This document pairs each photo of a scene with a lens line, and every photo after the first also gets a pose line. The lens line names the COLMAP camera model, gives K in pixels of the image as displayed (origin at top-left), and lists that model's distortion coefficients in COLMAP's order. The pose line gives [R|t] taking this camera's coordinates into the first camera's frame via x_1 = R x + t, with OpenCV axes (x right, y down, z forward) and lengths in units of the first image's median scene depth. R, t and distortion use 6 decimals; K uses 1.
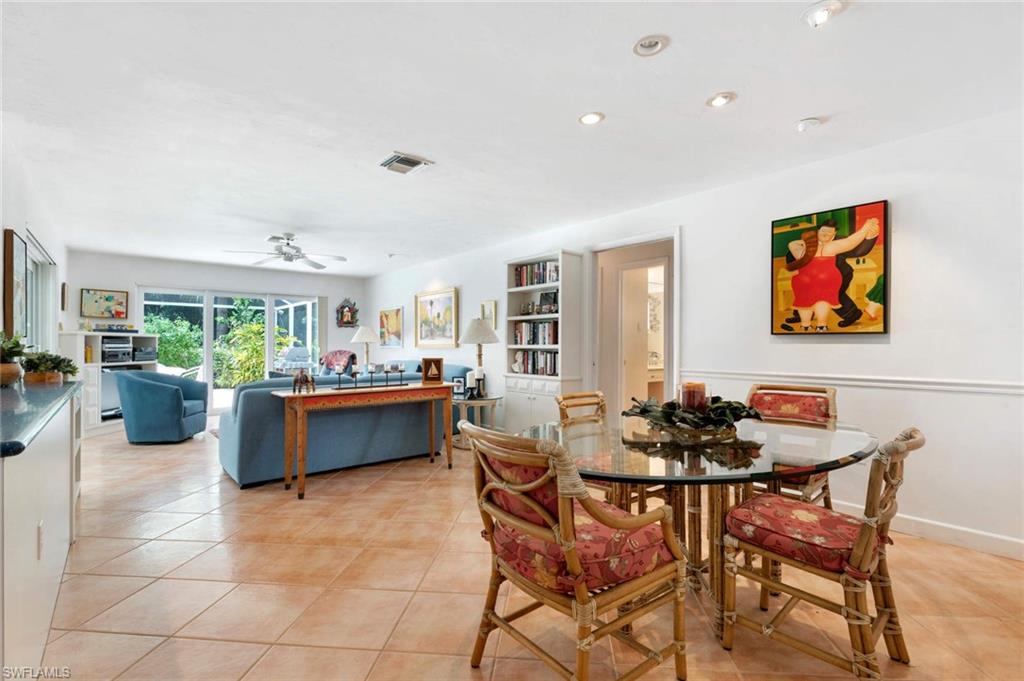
lens RADIAL K [[467.0, 0, 512.0], [0, 467.0, 340.5], [0, 0, 1]] dist [-0.030262, -0.000243]
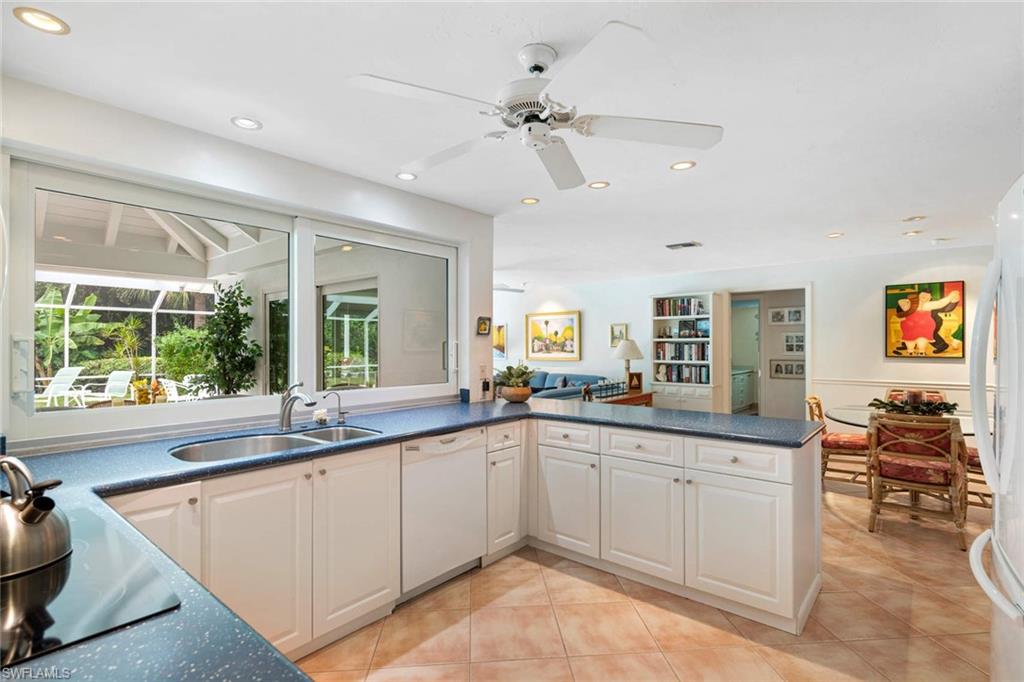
lens RADIAL K [[467.0, 0, 512.0], [0, 467.0, 341.0], [0, 0, 1]] dist [-0.030262, -0.000243]
pose [[0.988776, -0.003968, 0.149353, -0.960600], [0.004029, 0.999992, -0.000100, -0.073509], [-0.149351, 0.000701, 0.988784, -0.371957]]
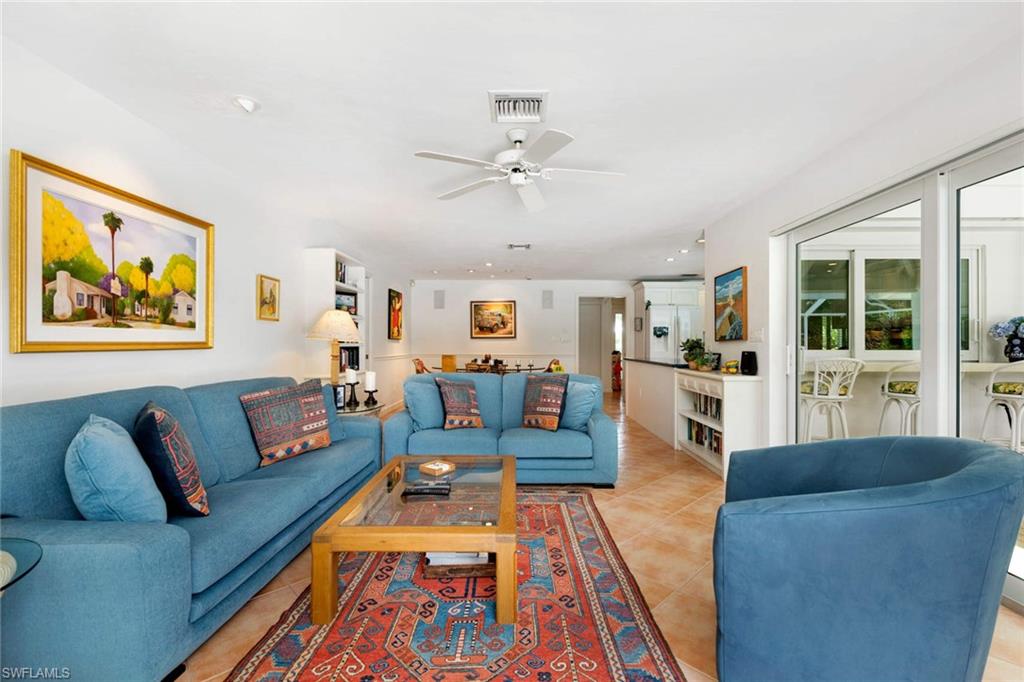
lens RADIAL K [[437.7, 0, 512.0], [0, 437.7, 341.0], [0, 0, 1]] dist [0.000112, -0.000033]
pose [[-0.760696, 0.000225, 0.649108, -1.334236], [-0.008462, 0.999912, -0.010264, 0.020470], [-0.649053, -0.013300, -0.760627, 2.303684]]
